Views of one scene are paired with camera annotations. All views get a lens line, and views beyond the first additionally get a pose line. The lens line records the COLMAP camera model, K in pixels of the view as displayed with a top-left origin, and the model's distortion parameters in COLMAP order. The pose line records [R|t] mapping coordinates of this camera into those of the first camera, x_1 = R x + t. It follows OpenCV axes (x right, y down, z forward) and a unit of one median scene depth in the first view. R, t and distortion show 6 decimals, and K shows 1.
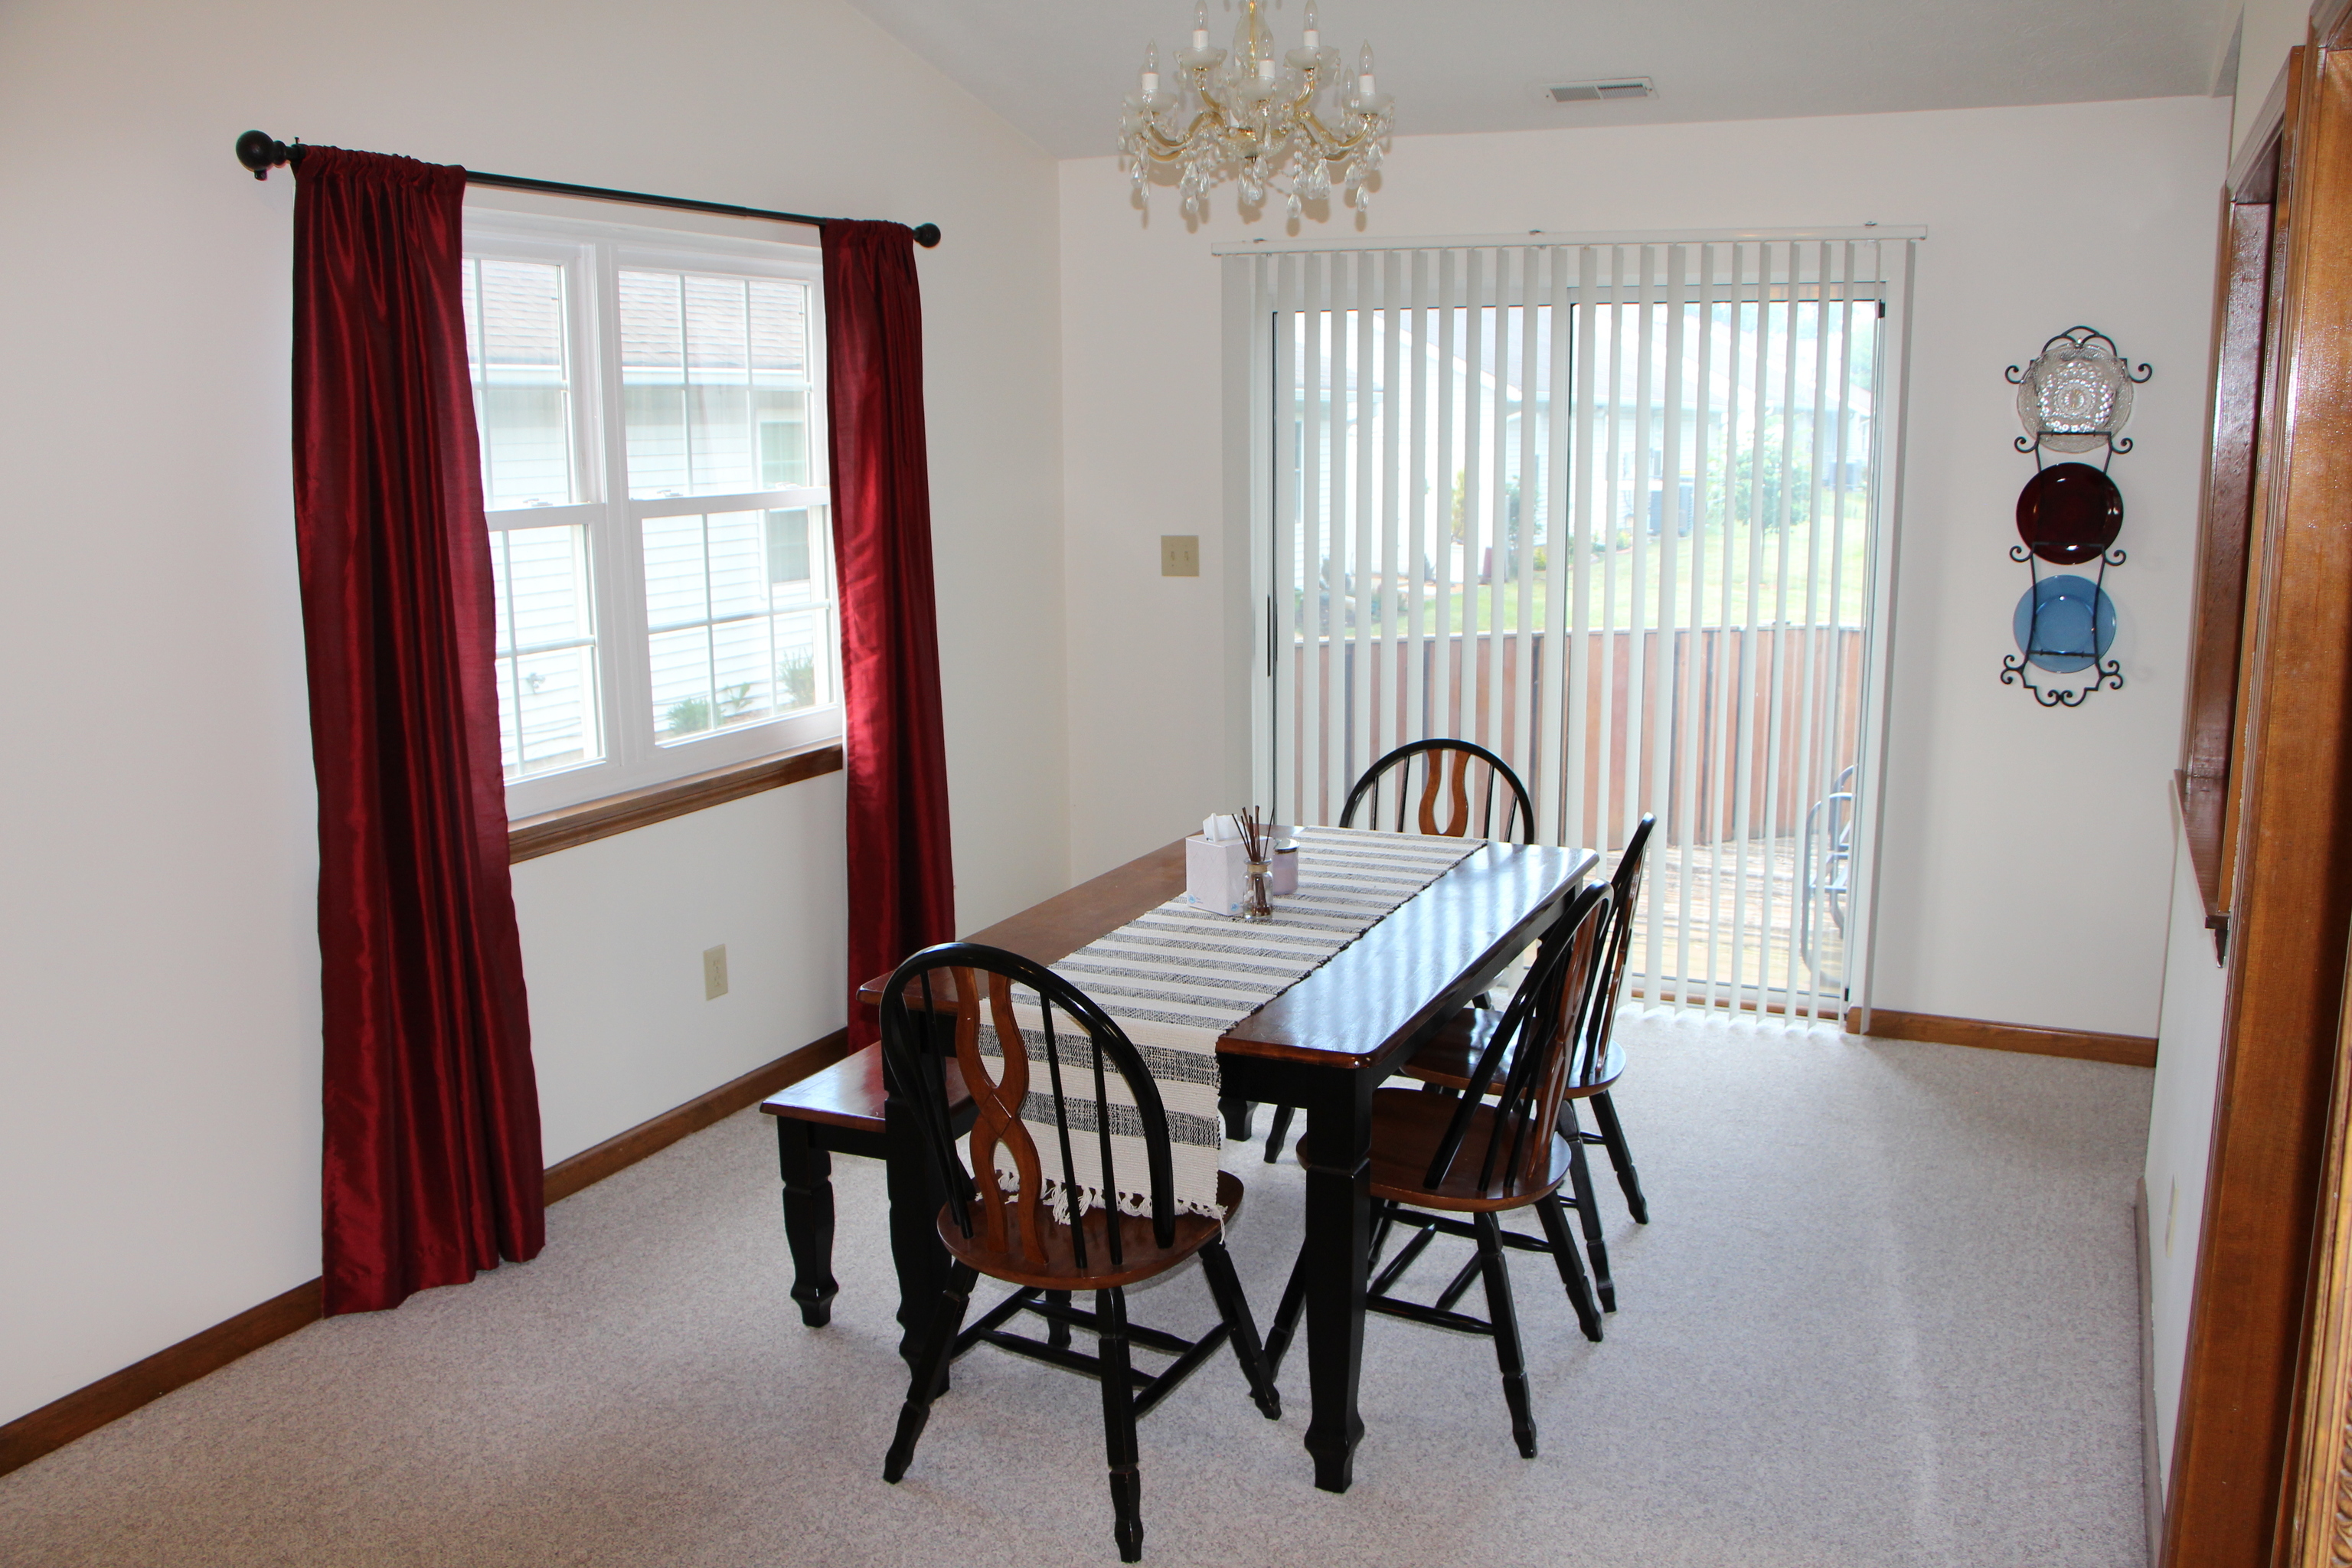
lens RADIAL K [[1963.0, 0, 1176.0], [0, 1963.0, 784.0], [0, 0, 1]] dist [-0.212889, 0.254098]
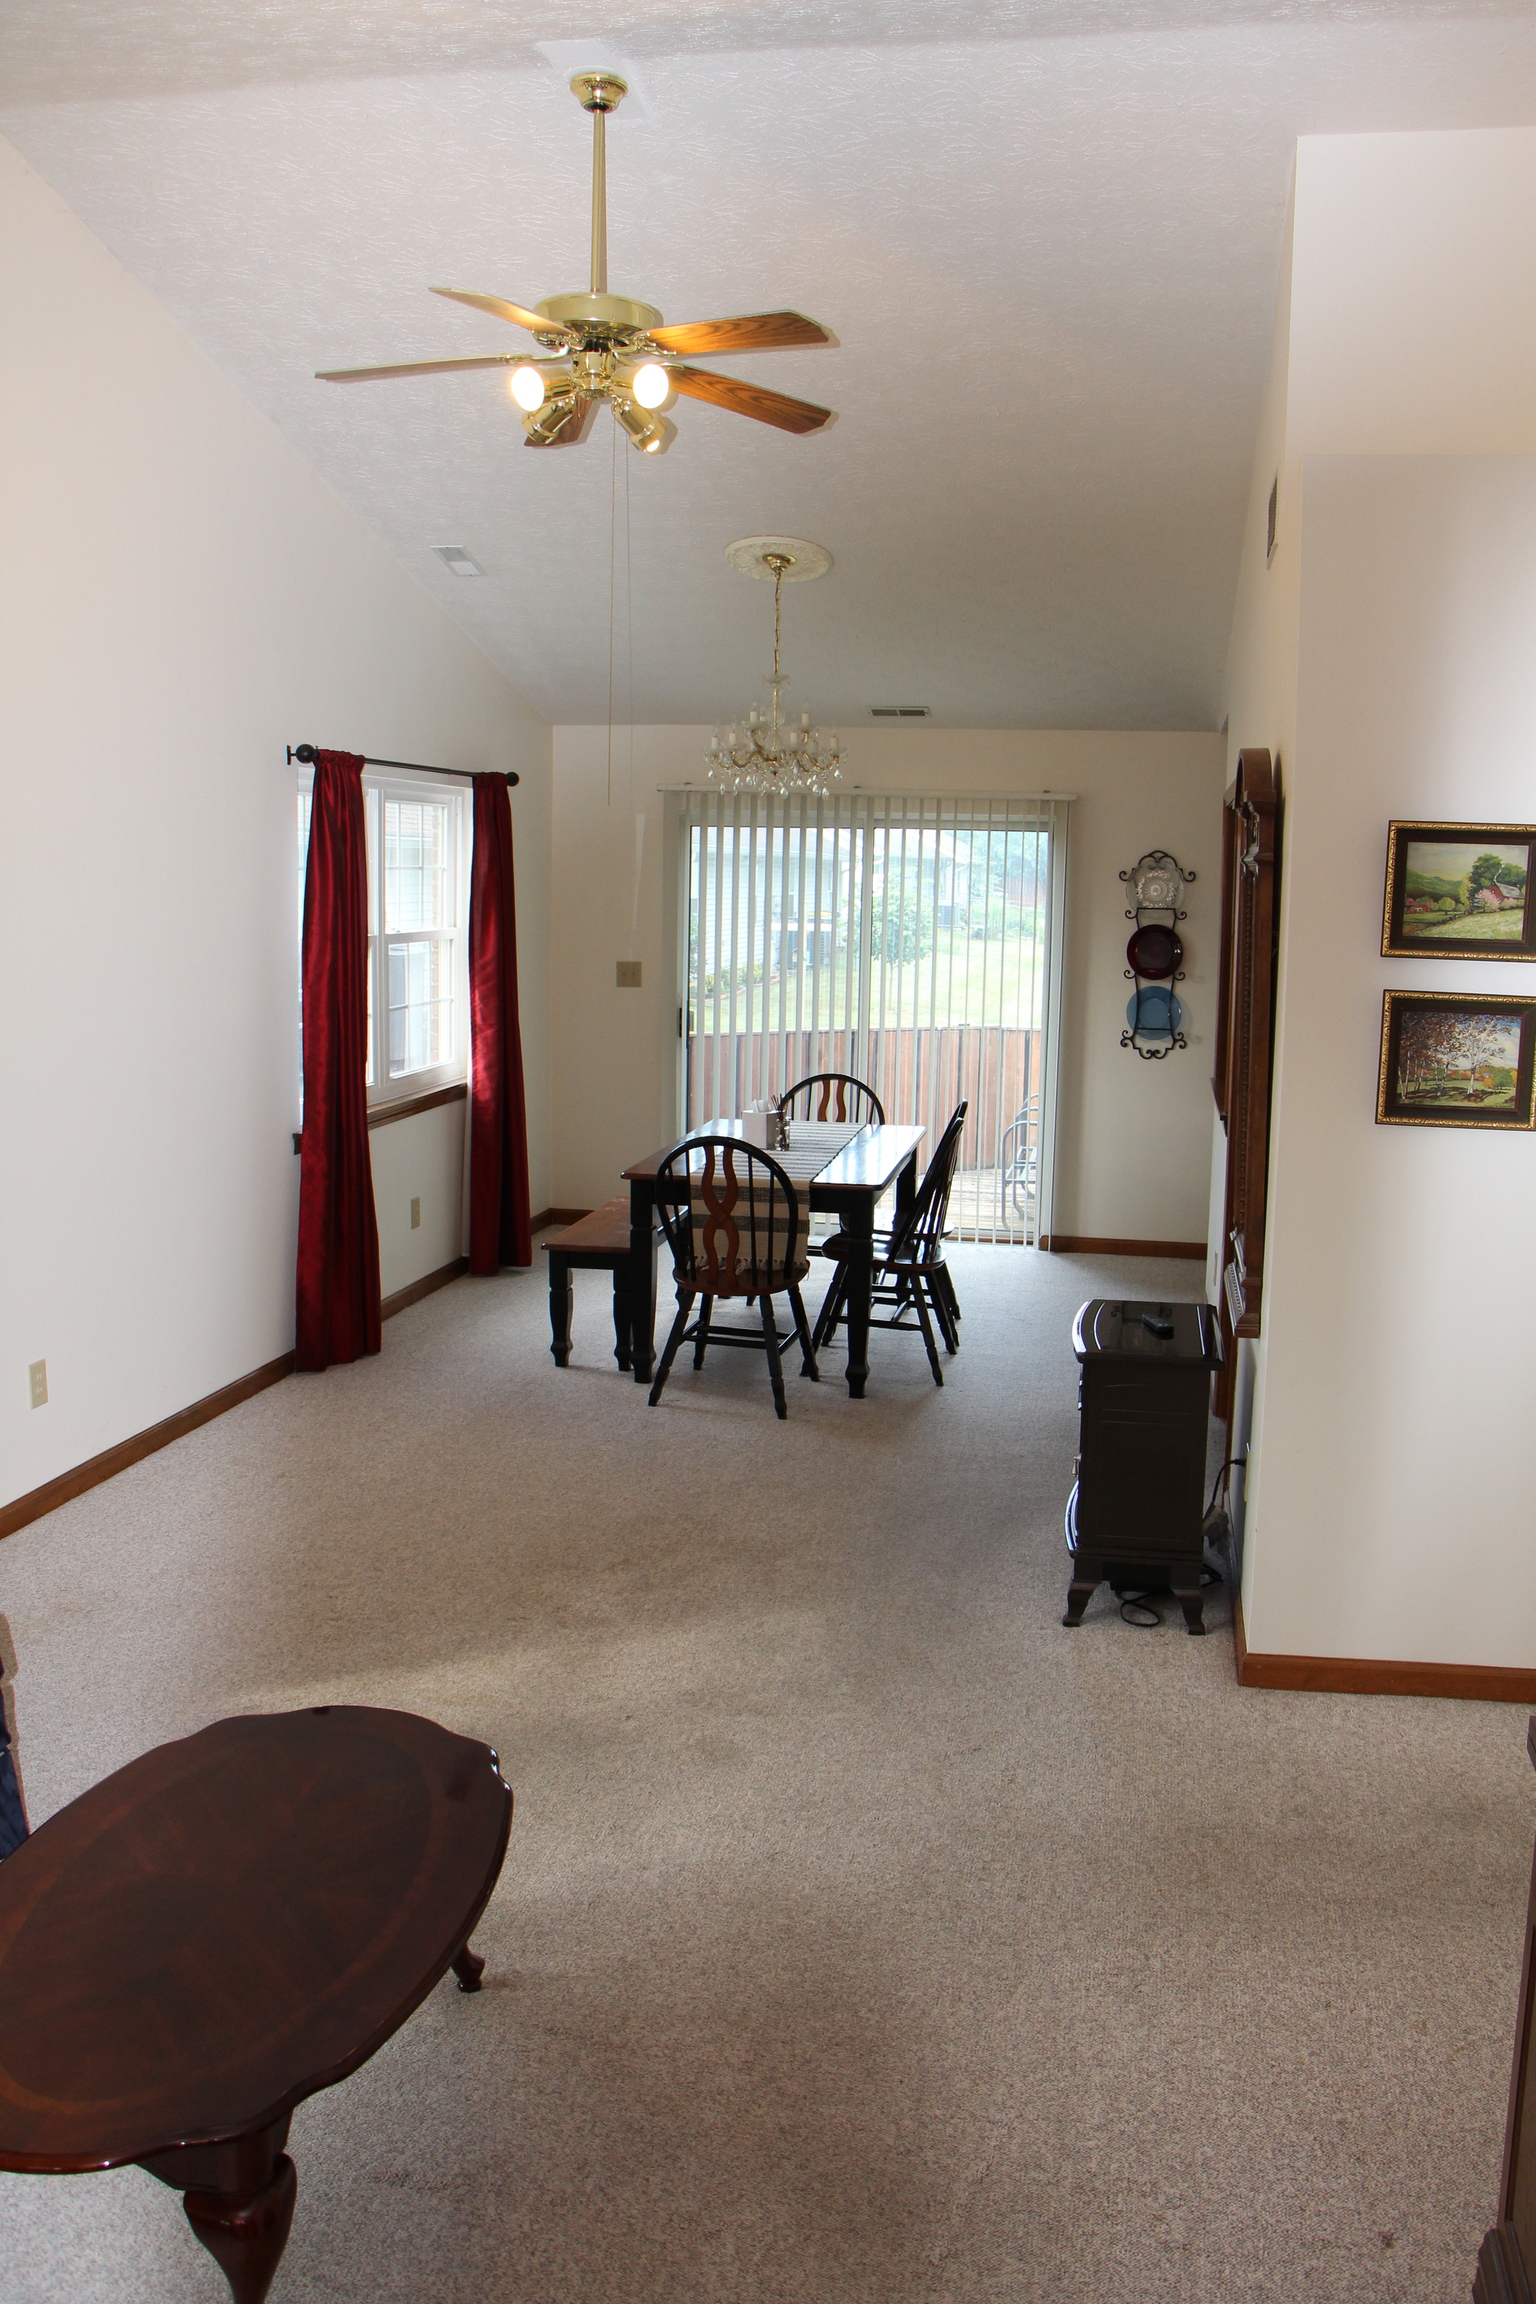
lens RADIAL K [[1922.9, 0, 774.4], [0, 1922.9, 1090.8], [0, 0, 1]] dist [-0.212889, 0.254098]
pose [[0.968571, -0.001884, 0.248729, -0.342508], [0.017841, 0.997922, -0.061916, 0.097810], [-0.248095, 0.064407, 0.966592, -0.679430]]
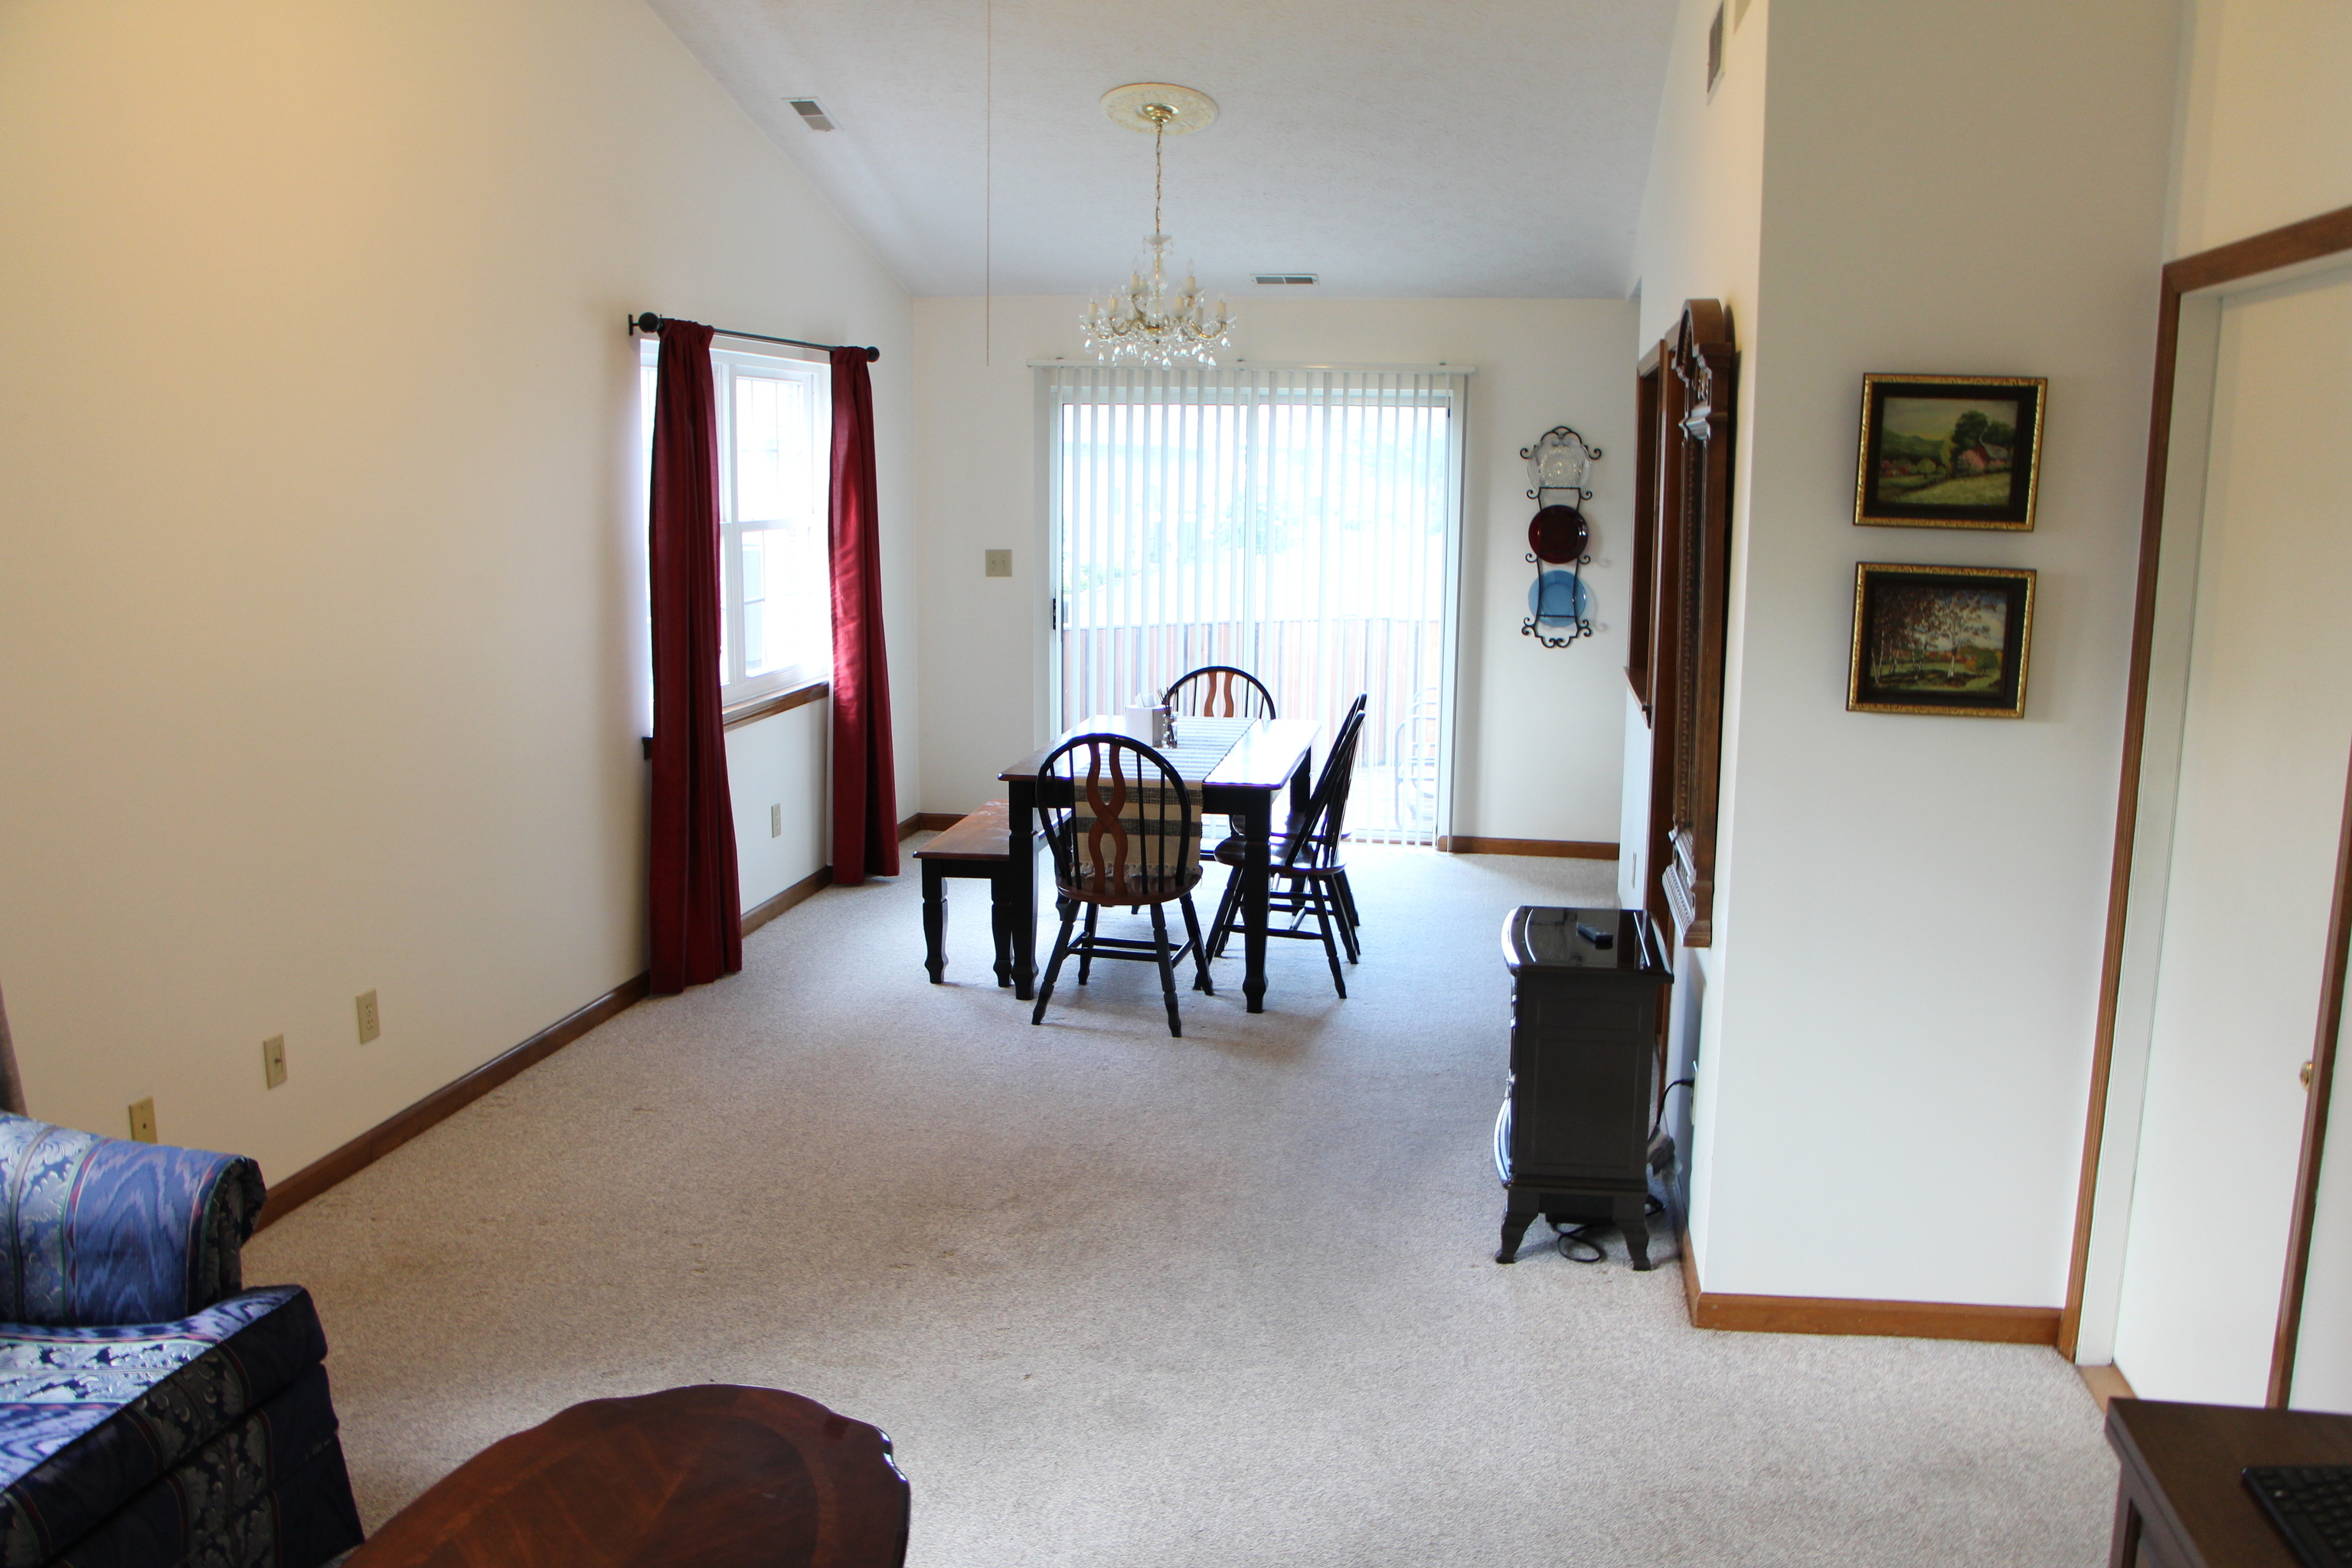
lens RADIAL K [[1963.0, 0, 1176.0], [0, 1963.0, 784.0], [0, 0, 1]] dist [-0.212889, 0.254098]
pose [[0.963252, -0.025345, 0.267402, -0.341491], [0.029952, 0.999465, -0.013163, 0.096652], [-0.266925, 0.020689, 0.963495, -0.604791]]
